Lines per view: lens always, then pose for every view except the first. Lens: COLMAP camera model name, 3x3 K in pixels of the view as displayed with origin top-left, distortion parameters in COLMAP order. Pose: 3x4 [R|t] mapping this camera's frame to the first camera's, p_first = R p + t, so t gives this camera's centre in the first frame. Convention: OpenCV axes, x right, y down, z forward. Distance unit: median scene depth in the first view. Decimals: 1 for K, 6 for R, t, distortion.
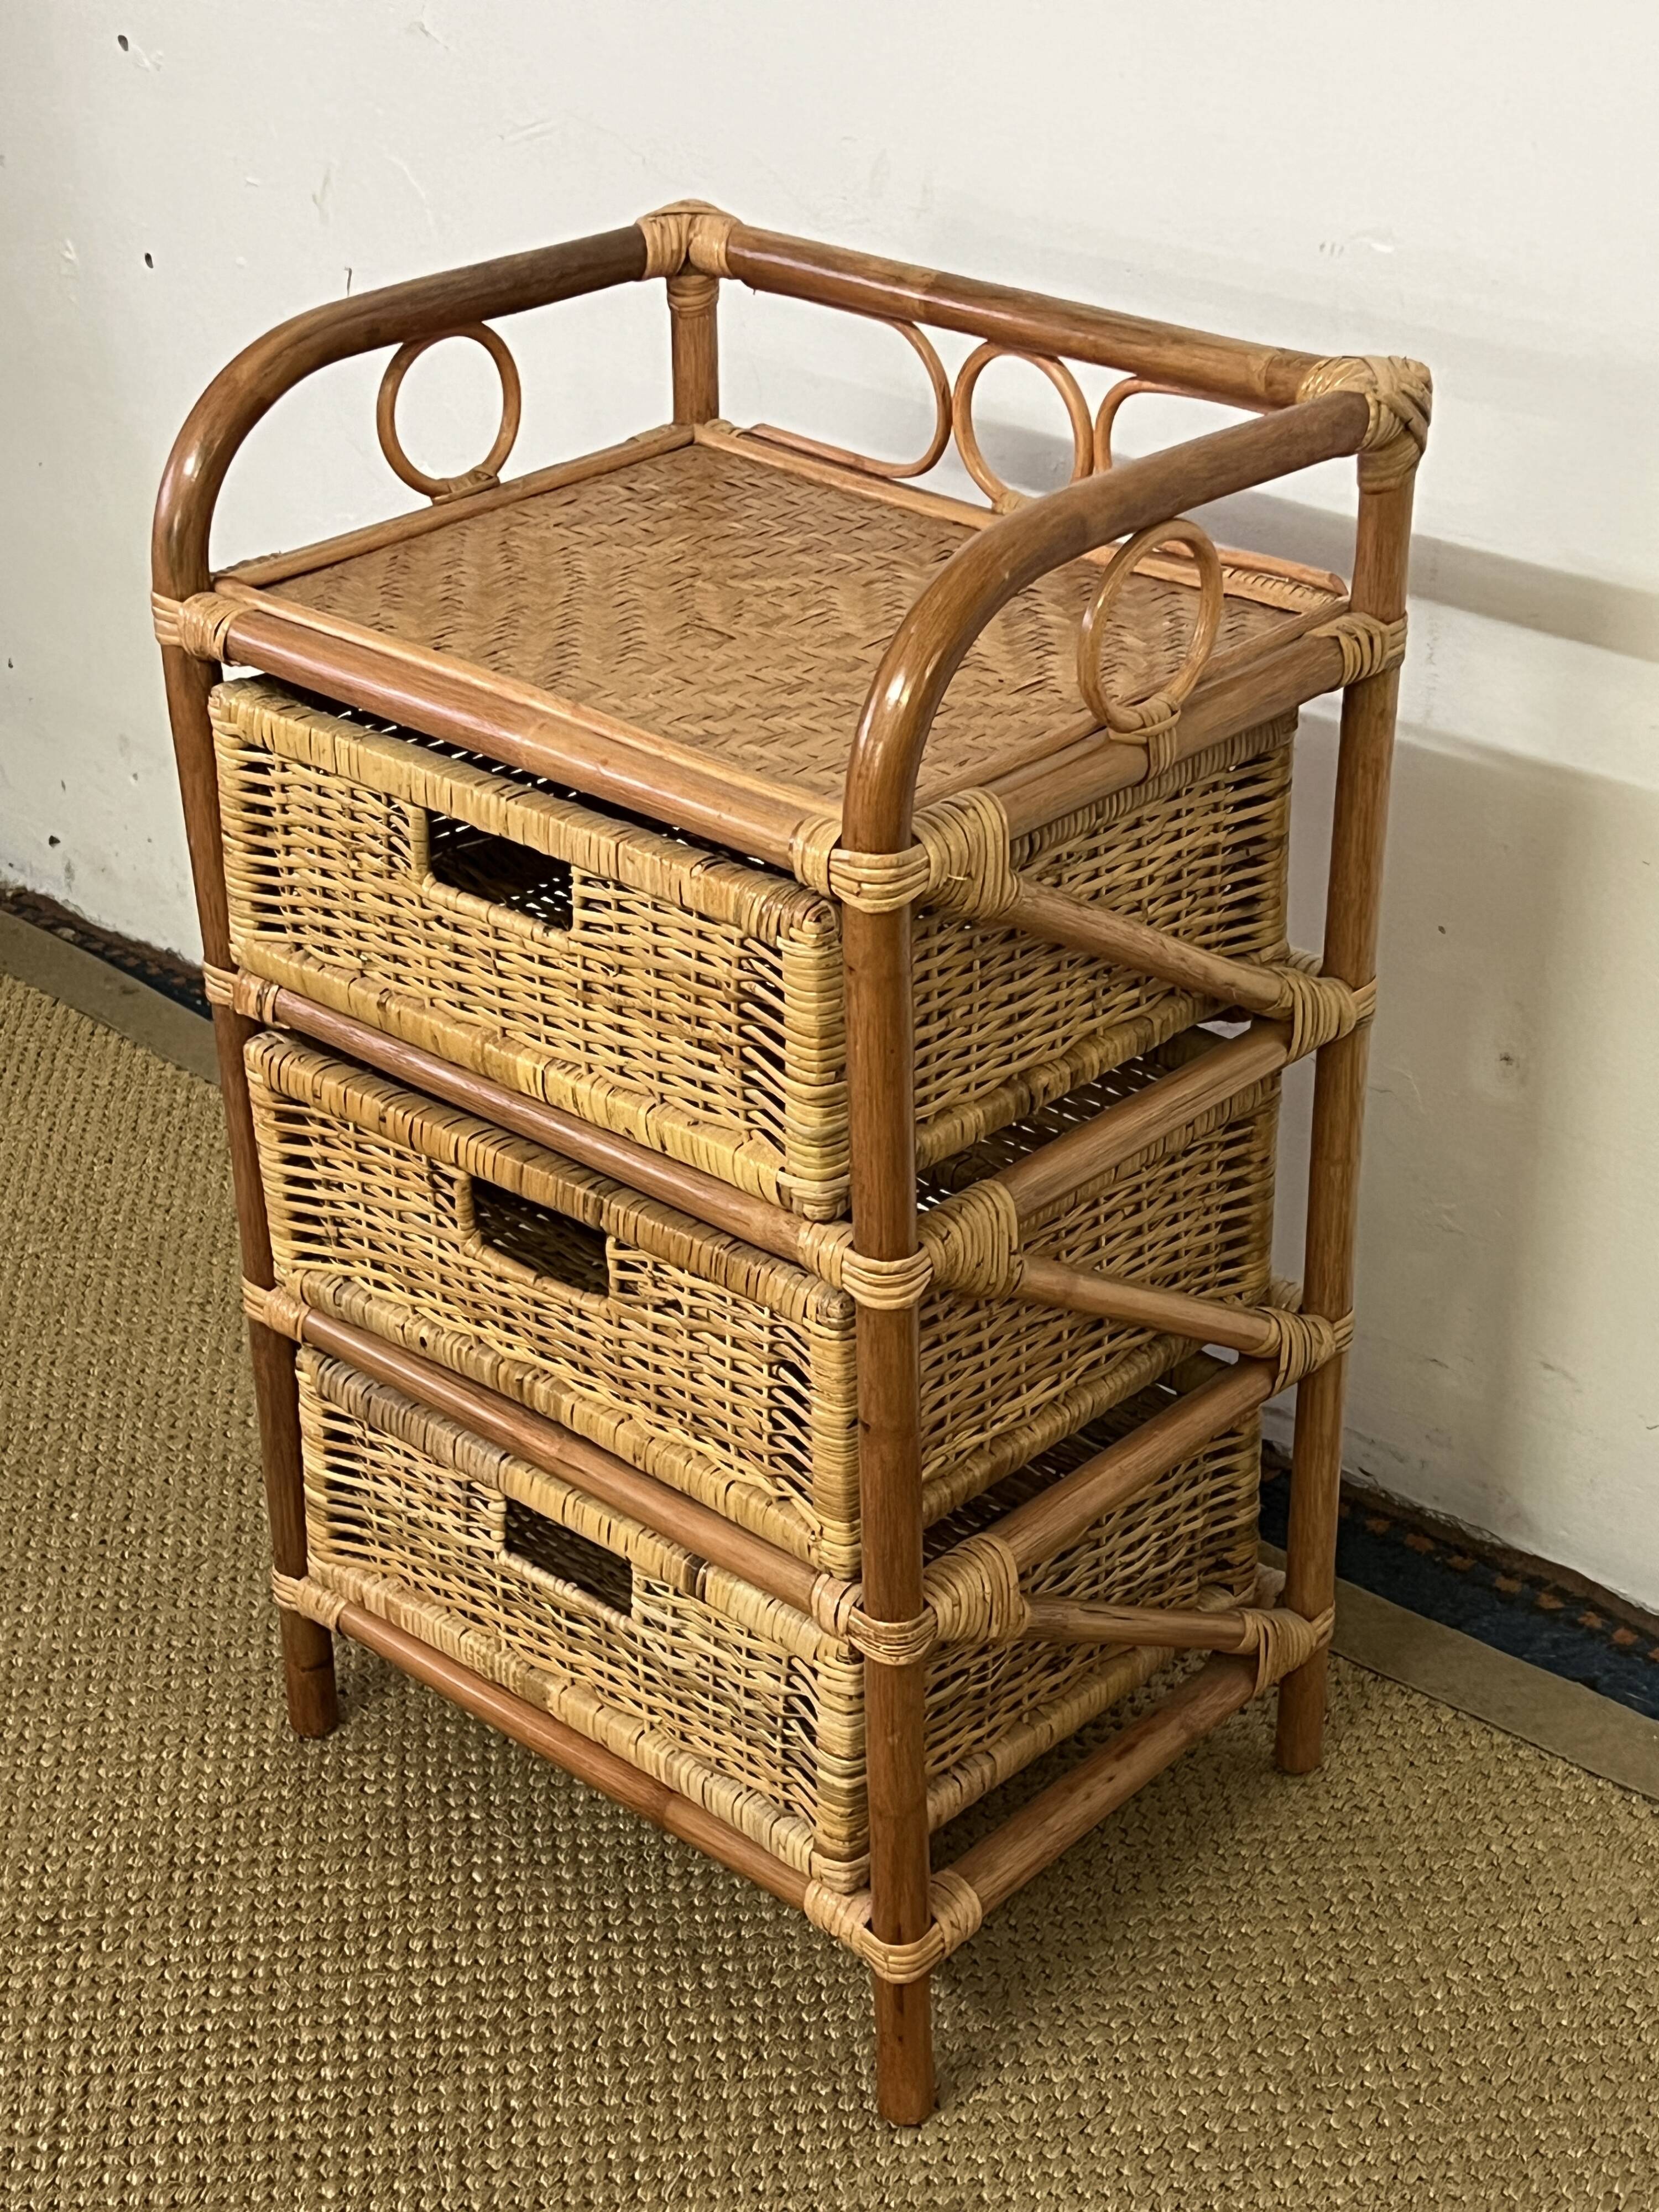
lens RADIAL K [[3481.6, 0, 852.7], [0, 3481.6, 1089.8], [0, 0, 1]] dist [0.140500, 0.000000]
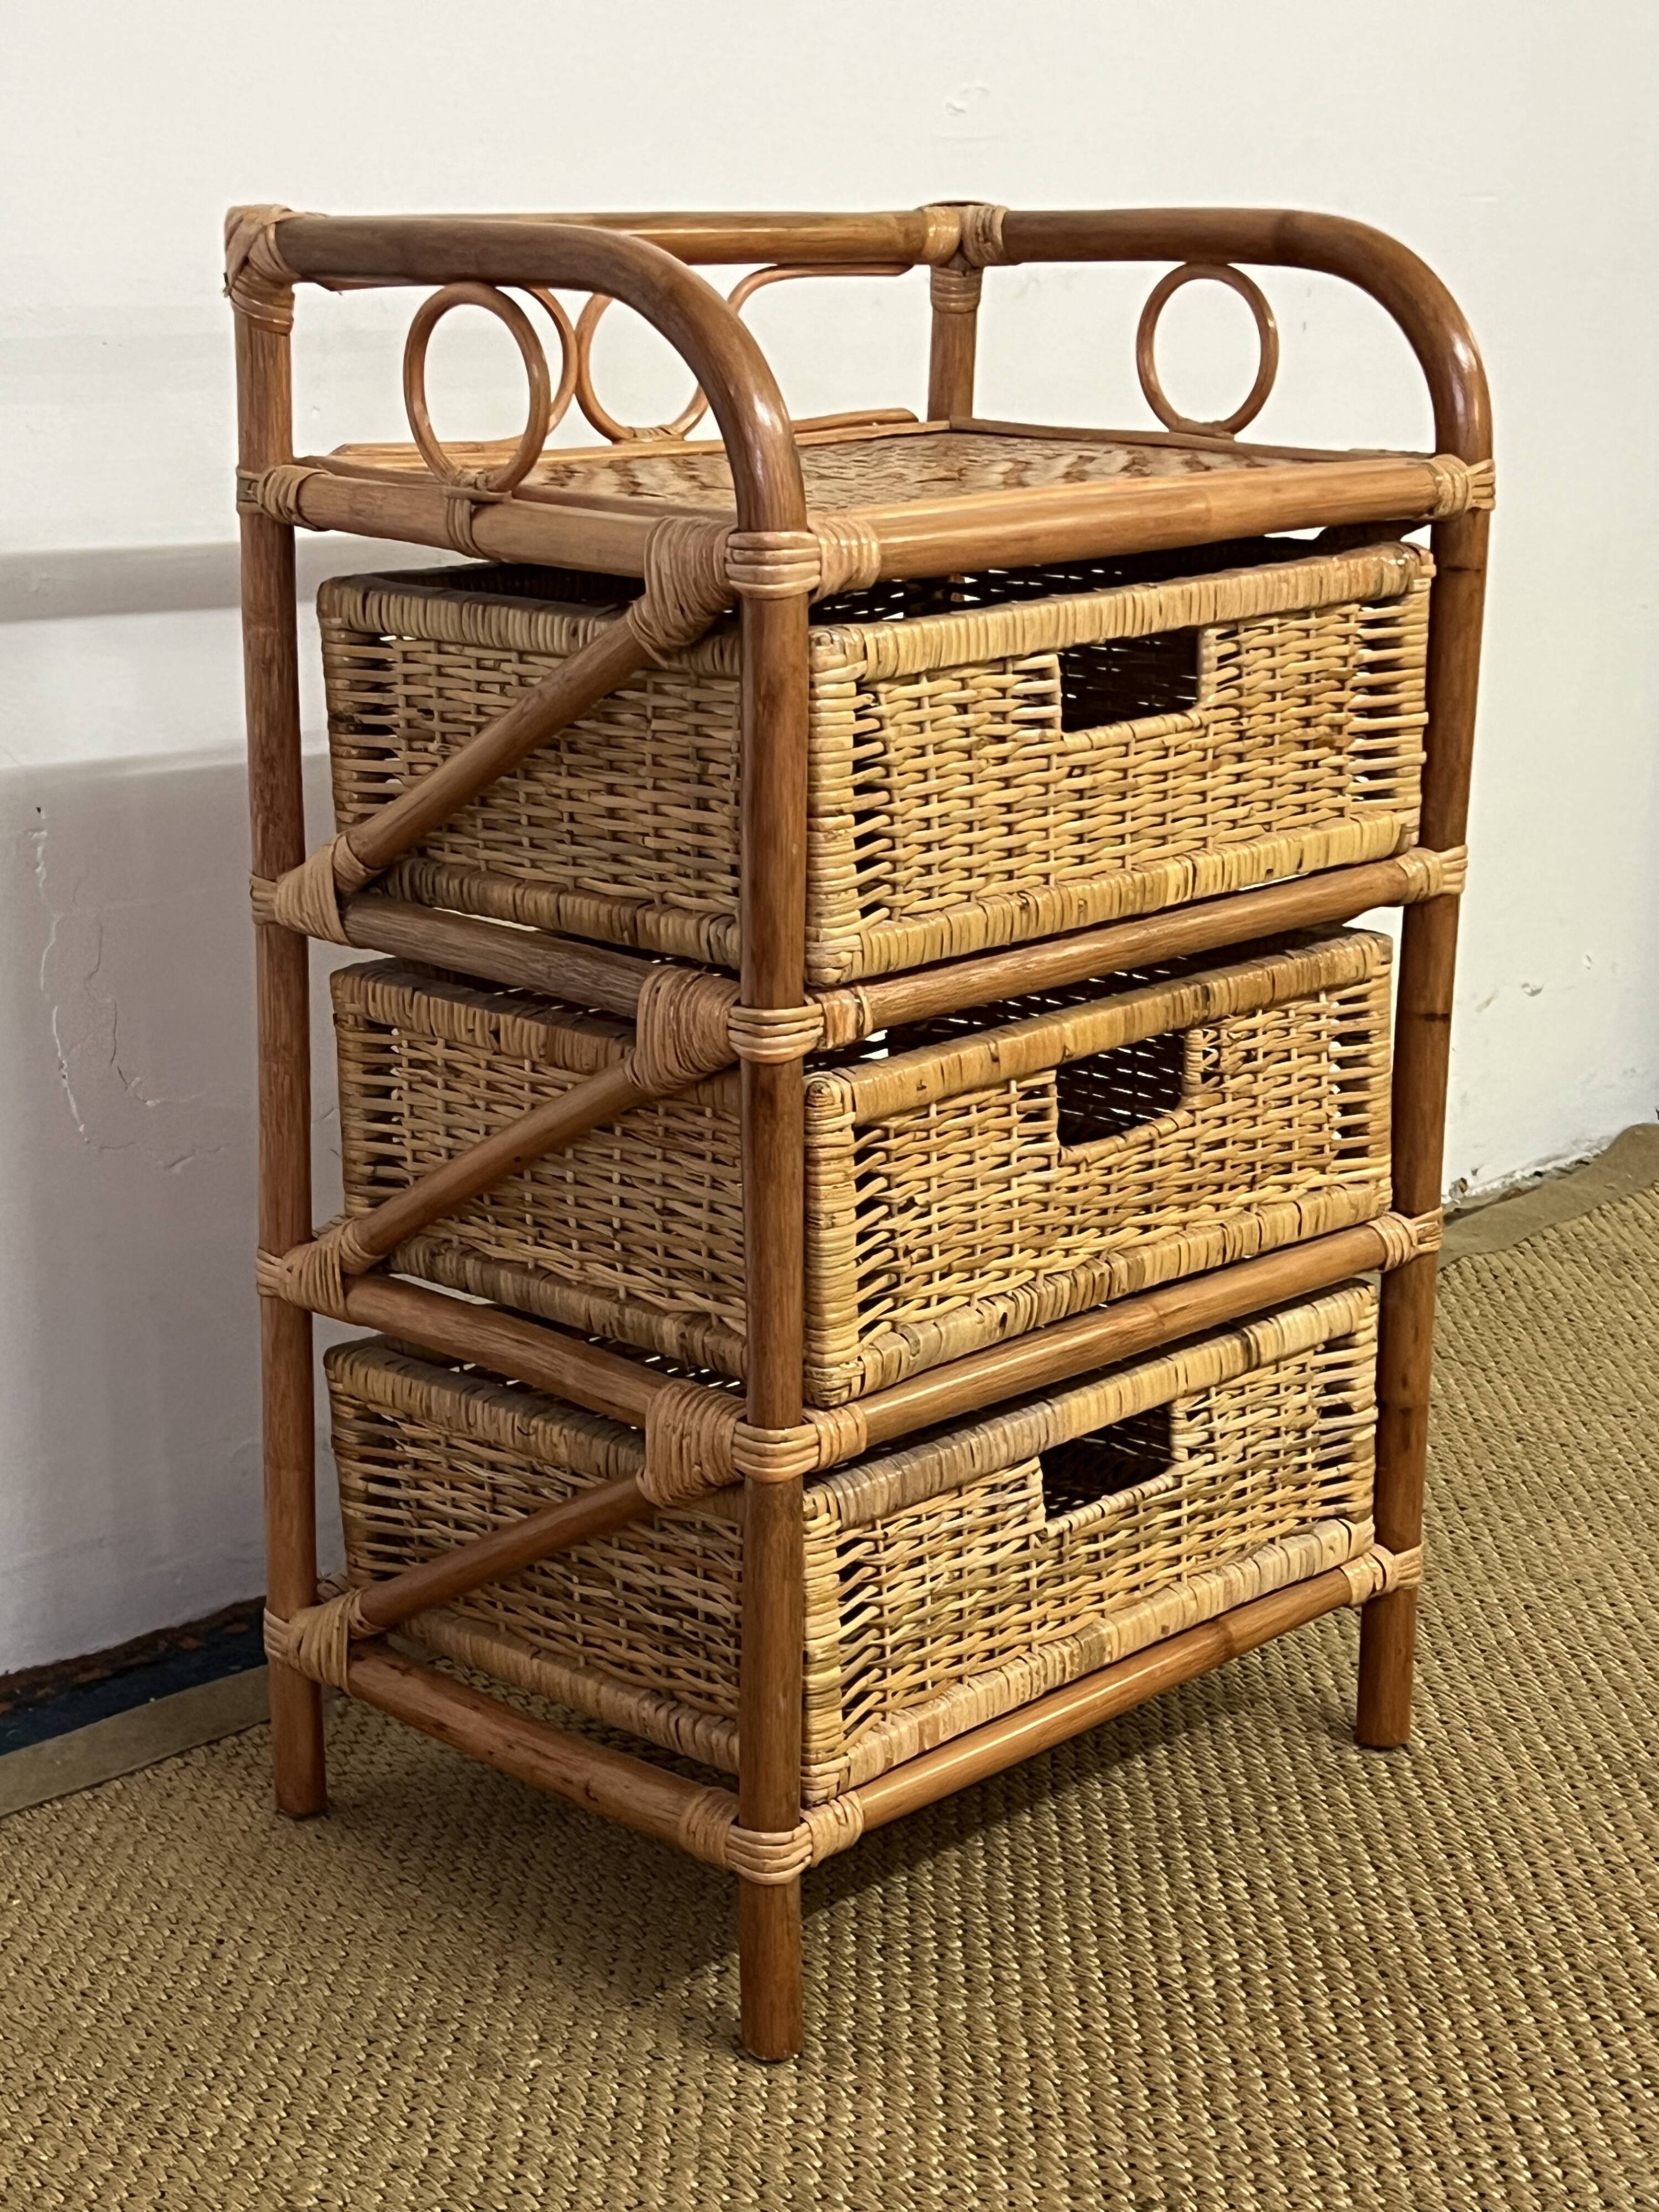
lens RADIAL K [[3481.6, 0, 830.4], [0, 3481.6, 1111.7], [0, 0, 1]] dist [0.140500, 0.000000]
pose [[0.052707, -0.248135, 0.967291, -1.024771], [0.463595, 0.864011, 0.196380, -0.178928], [-0.884478, 0.438080, 0.160574, 0.907504]]
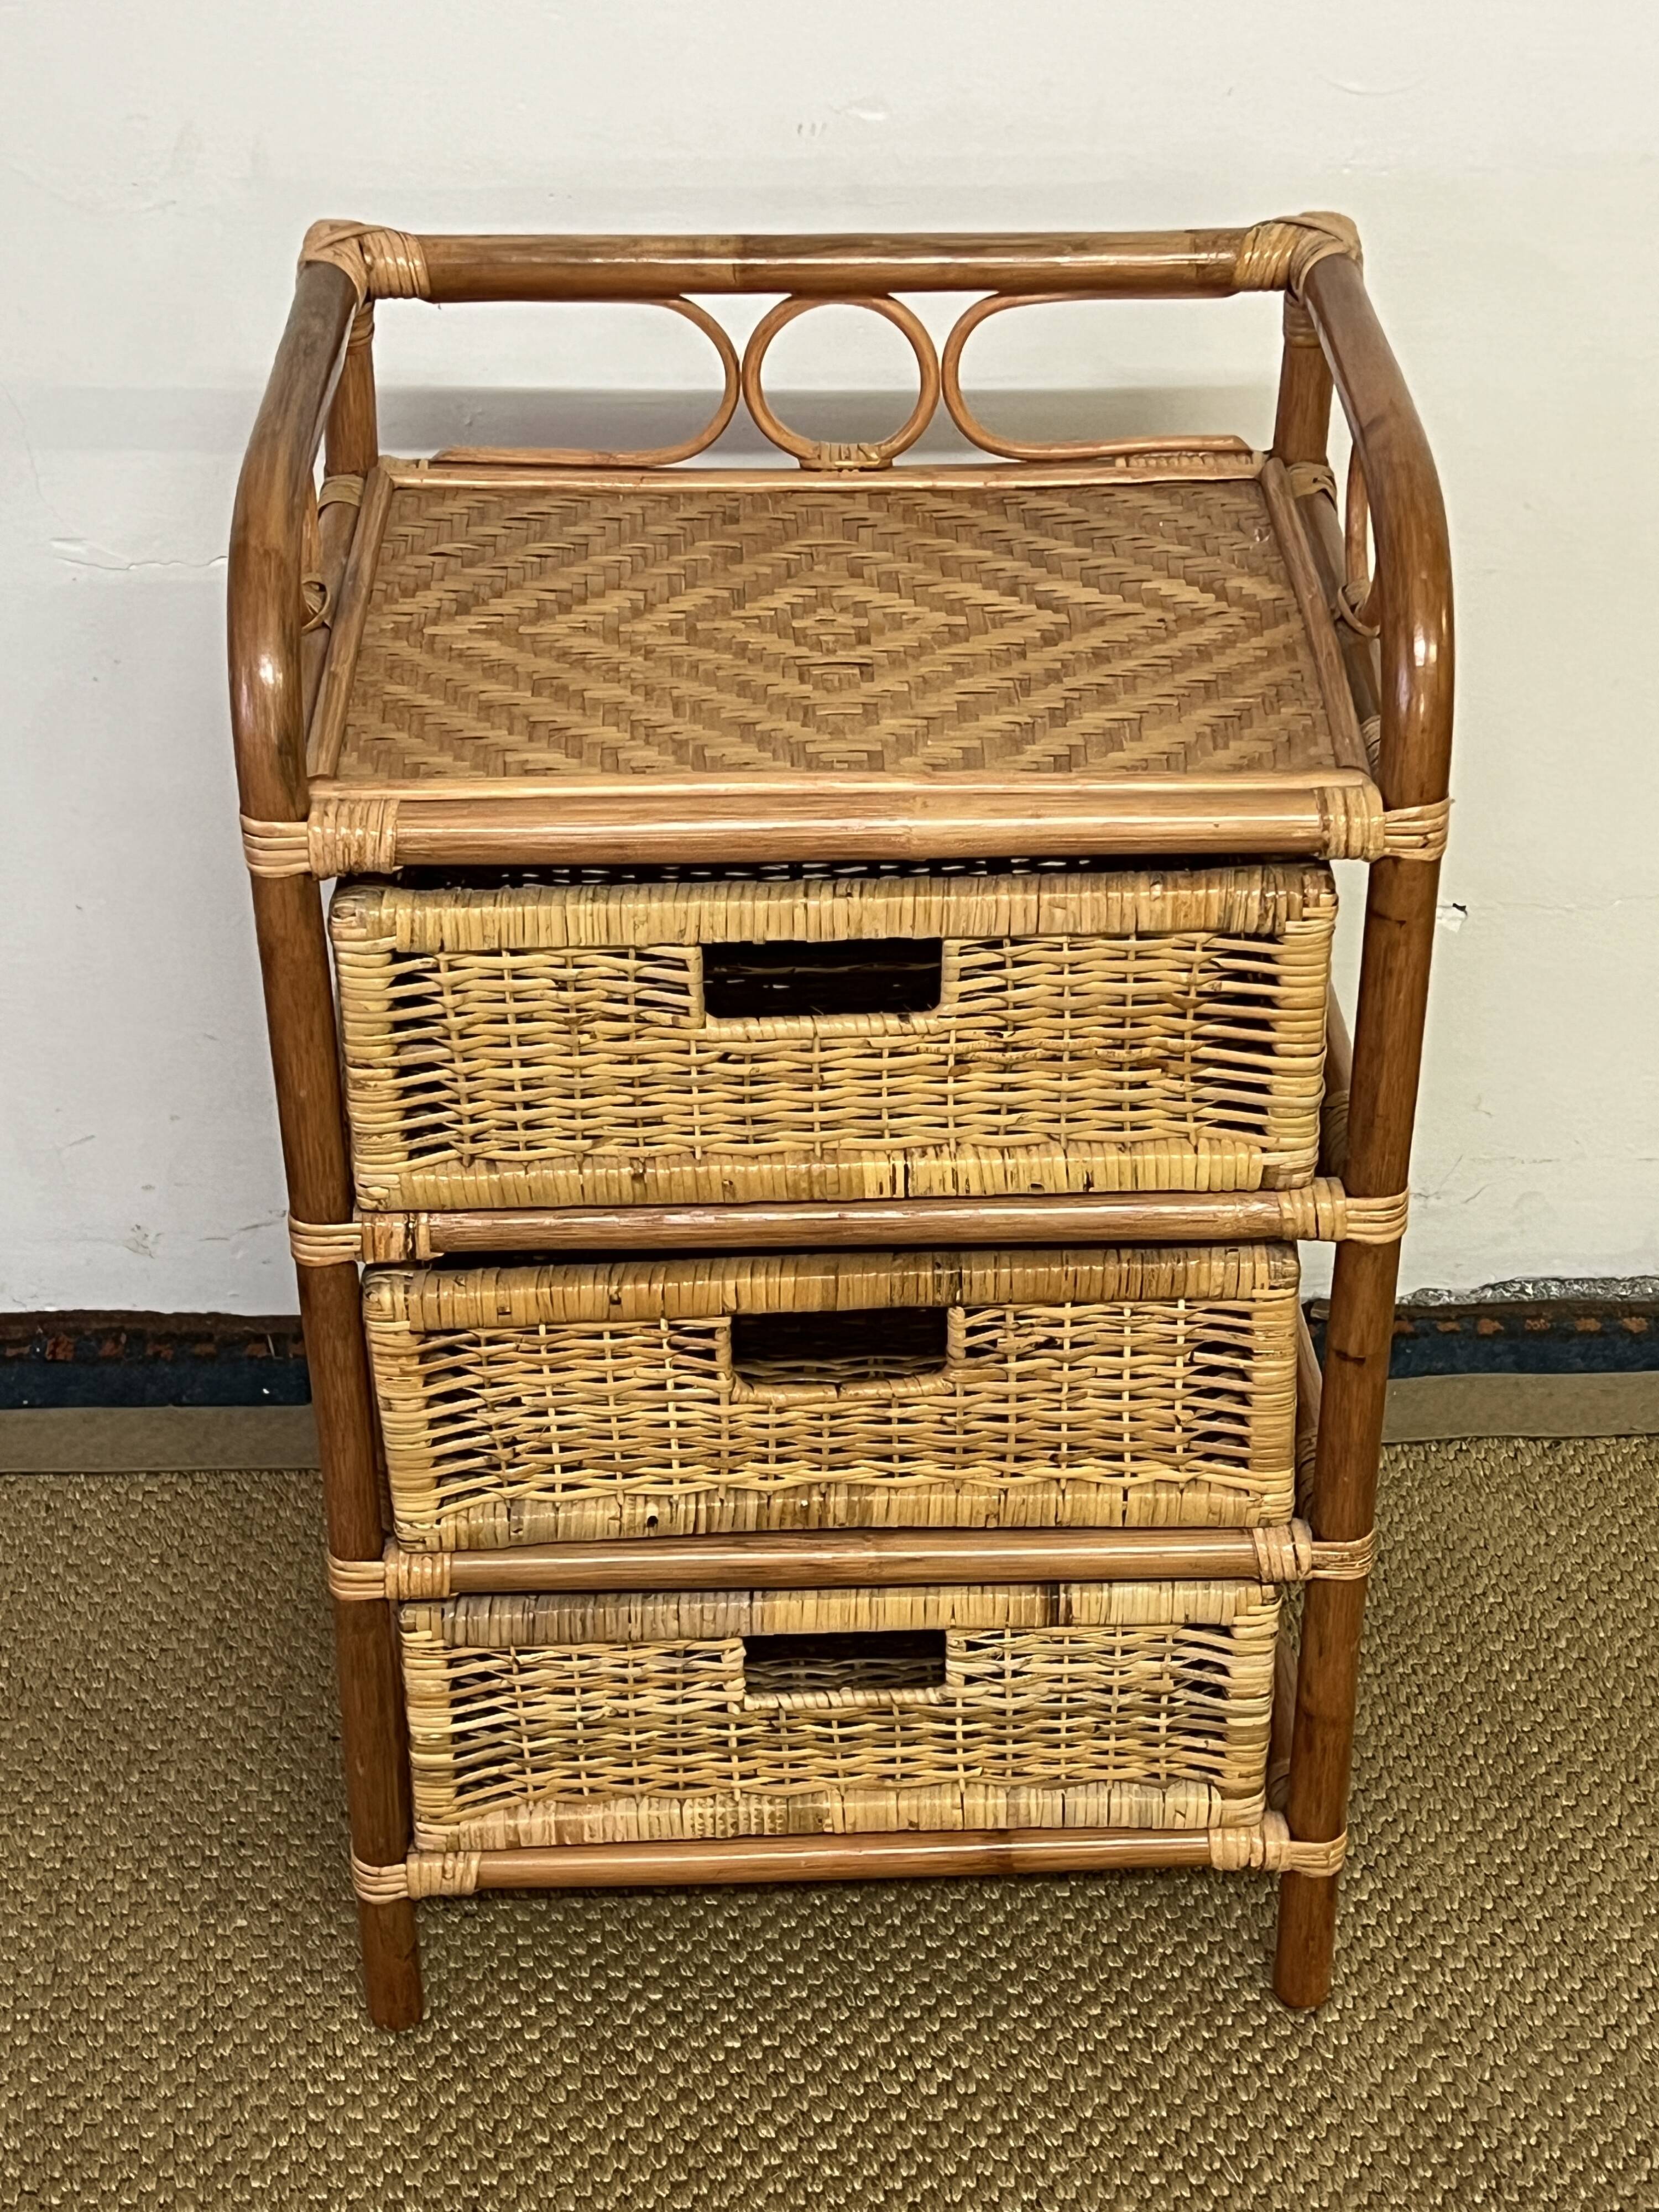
lens RADIAL K [[3633.8, 0, 829.6], [0, 3633.8, 1111.9], [0, 0, 1]] dist [0.142031, 0.000000]
pose [[0.718724, -0.364348, 0.592188, -0.633299], [0.320385, 0.929442, 0.183004, -0.190691], [-0.617082, 0.058199, 0.784744, 0.237813]]
